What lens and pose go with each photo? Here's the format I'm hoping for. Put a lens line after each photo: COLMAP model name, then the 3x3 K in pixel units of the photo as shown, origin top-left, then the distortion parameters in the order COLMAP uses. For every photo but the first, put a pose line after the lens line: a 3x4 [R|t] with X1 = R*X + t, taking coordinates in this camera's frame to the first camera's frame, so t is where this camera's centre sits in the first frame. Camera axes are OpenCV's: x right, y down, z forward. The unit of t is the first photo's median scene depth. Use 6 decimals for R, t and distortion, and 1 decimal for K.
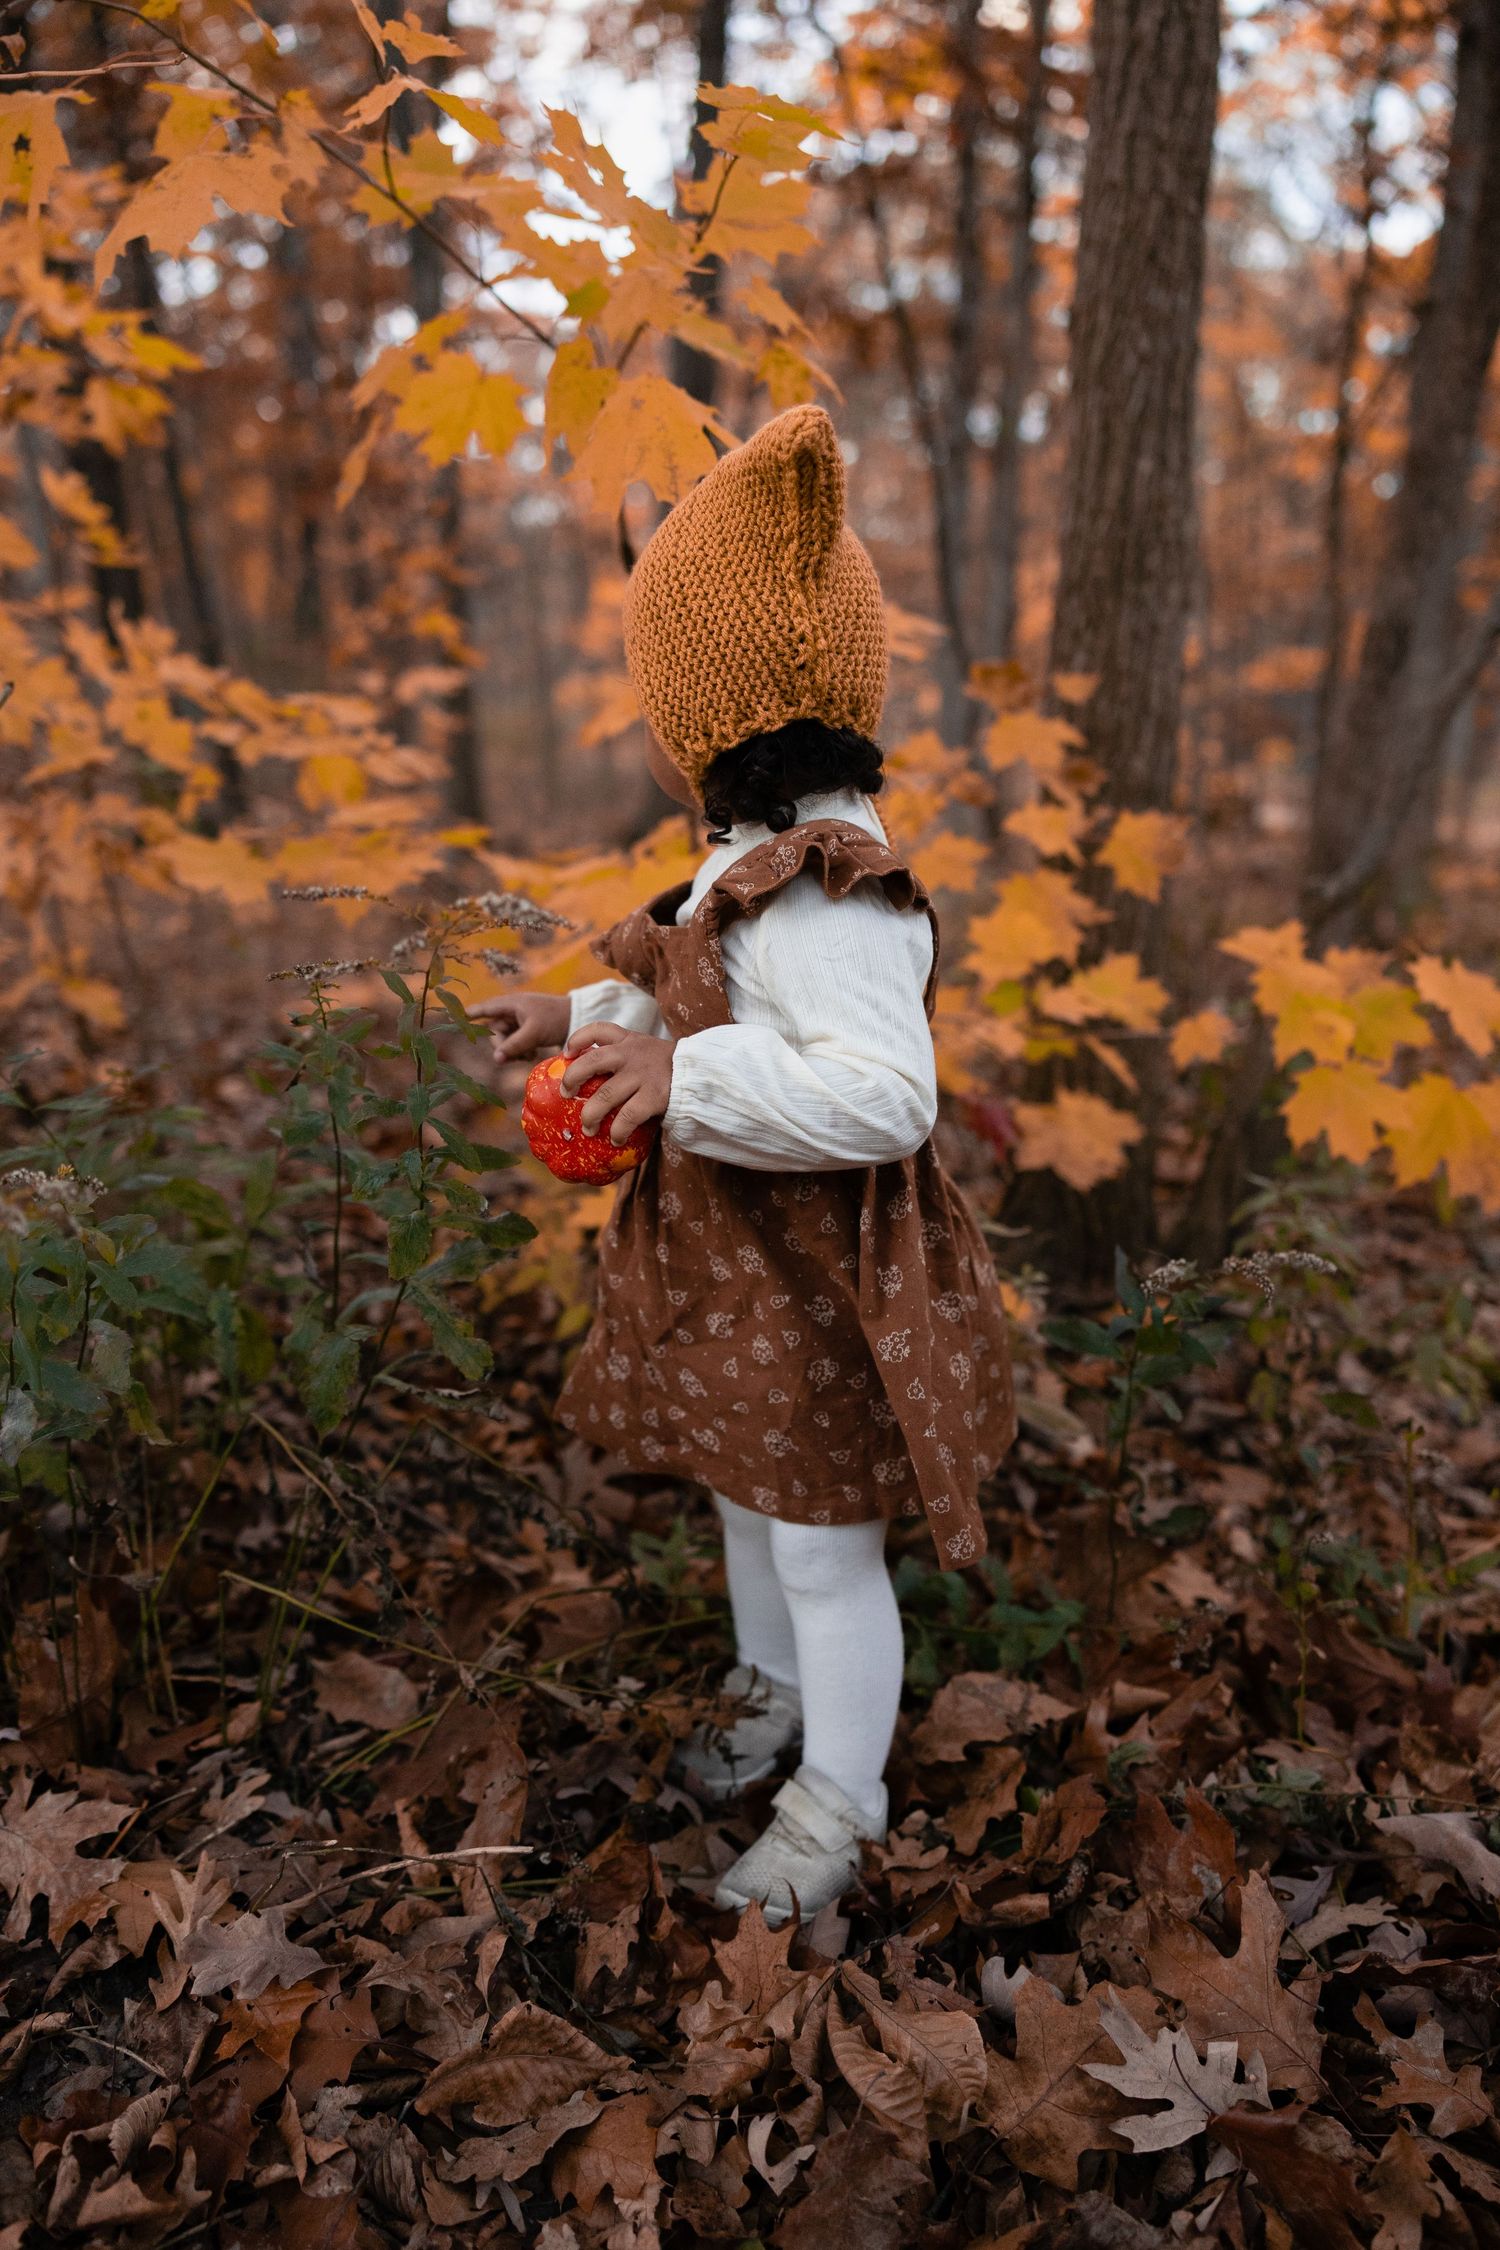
lens RADIAL K [[1796.3, 0, 753.5], [0, 1796.3, 1139.8], [0, 0, 1]] dist [-0.002162, -0.003249]
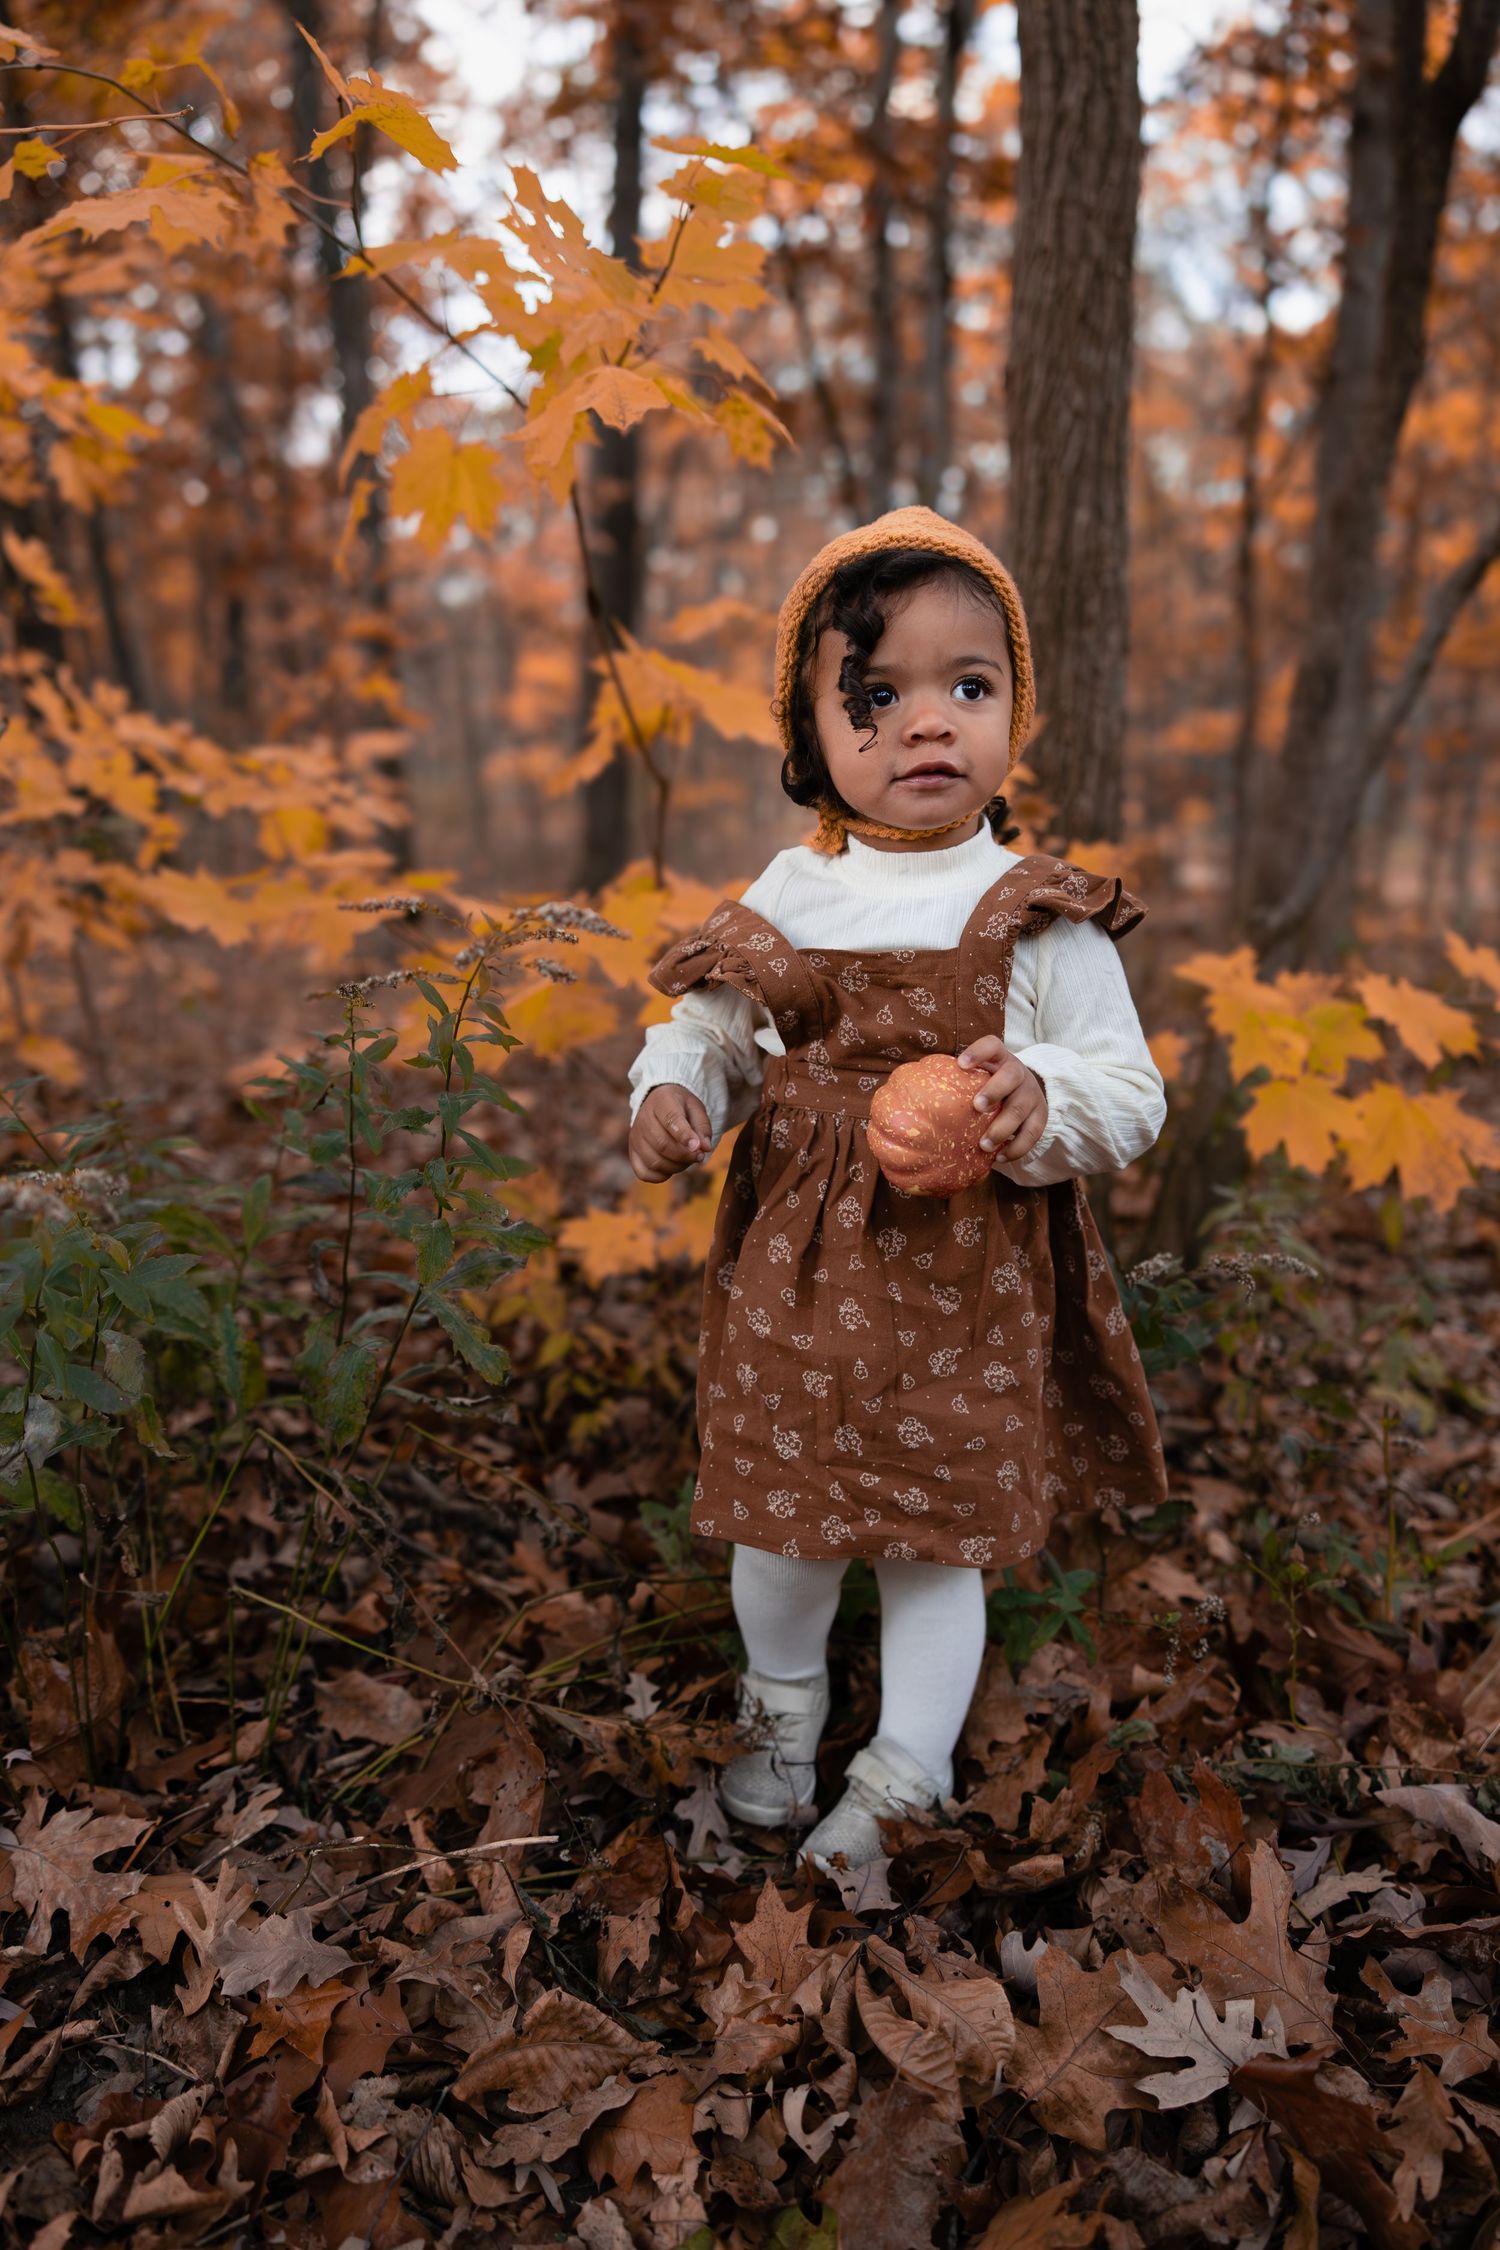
lens RADIAL K [[1792.2, 0, 747.5], [0, 1792.2, 1142.8], [0, 0, 1]] dist [0.000652, -0.013387]
pose [[0.999177, -0.022856, 0.033500, -0.035896], [0.024043, 0.999082, -0.035456, 0.035856], [-0.032659, 0.036232, 0.998810, -0.025993]]
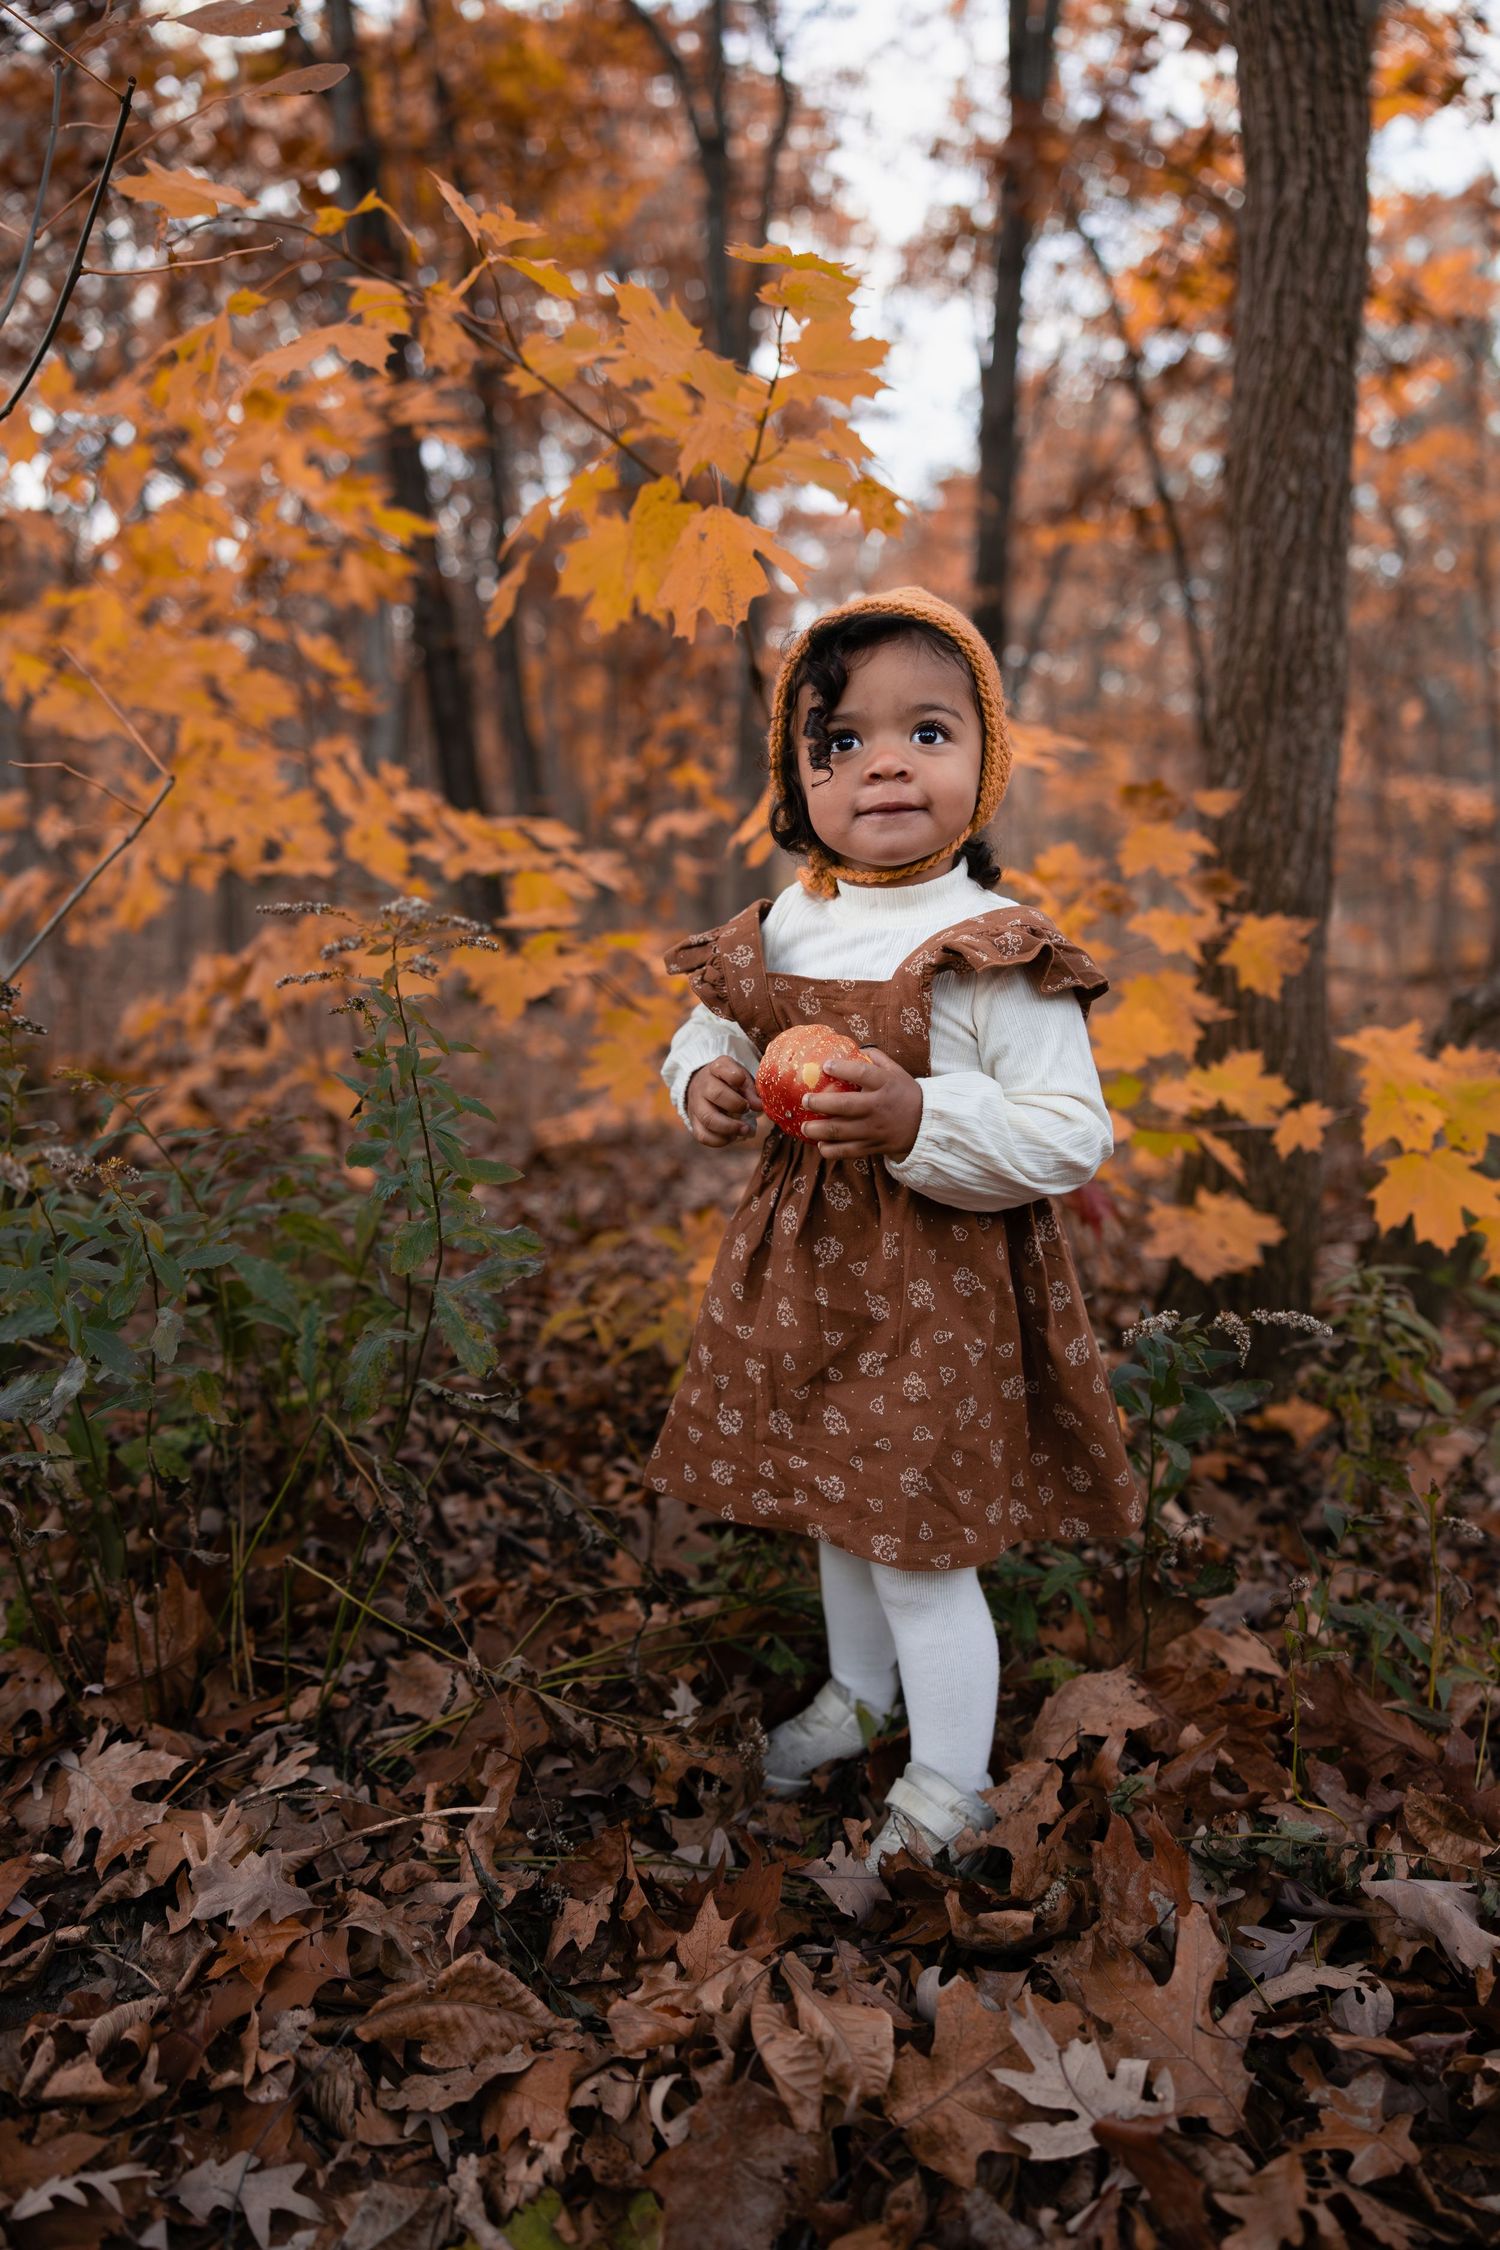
lens RADIAL K [[1736.6, 0, 750.0], [0, 1736.6, 1125.0], [0, 0, 1]] dist [0.000360, -0.003210]
pose [[0.985228, 0.019367, -0.170147, 0.171554], [-0.035017, 0.995374, -0.089467, 0.065359], [0.167628, 0.094103, 0.981349, -0.030243]]
